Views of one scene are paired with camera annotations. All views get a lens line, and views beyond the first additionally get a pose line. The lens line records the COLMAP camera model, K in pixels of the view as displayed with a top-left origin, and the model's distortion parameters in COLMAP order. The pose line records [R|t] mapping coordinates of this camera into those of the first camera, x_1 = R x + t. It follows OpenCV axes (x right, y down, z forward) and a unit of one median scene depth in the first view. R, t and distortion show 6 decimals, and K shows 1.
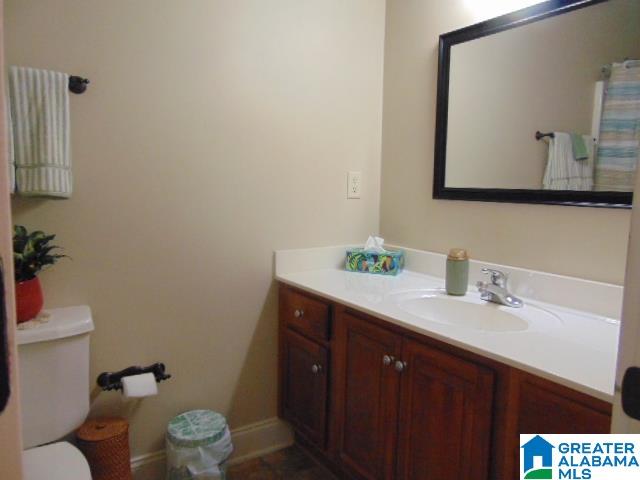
lens RADIAL K [[478.6, 0, 317.7], [0, 478.6, 236.6], [0, 0, 1]] dist [-0.033684, 0.066859]
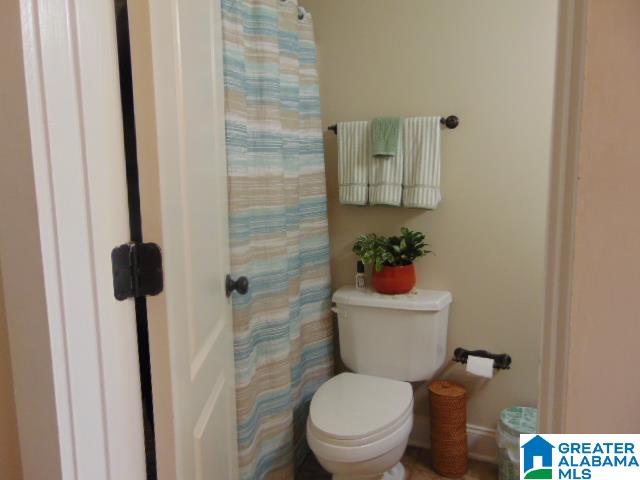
lens RADIAL K [[478.6, 0, 317.7], [0, 478.6, 236.6], [0, 0, 1]] dist [-0.033684, 0.066859]
pose [[0.523953, 0.079980, -0.847984, 0.458592], [-0.070672, 0.996231, 0.050295, -0.049125], [0.848810, 0.033576, 0.527631, 0.014266]]
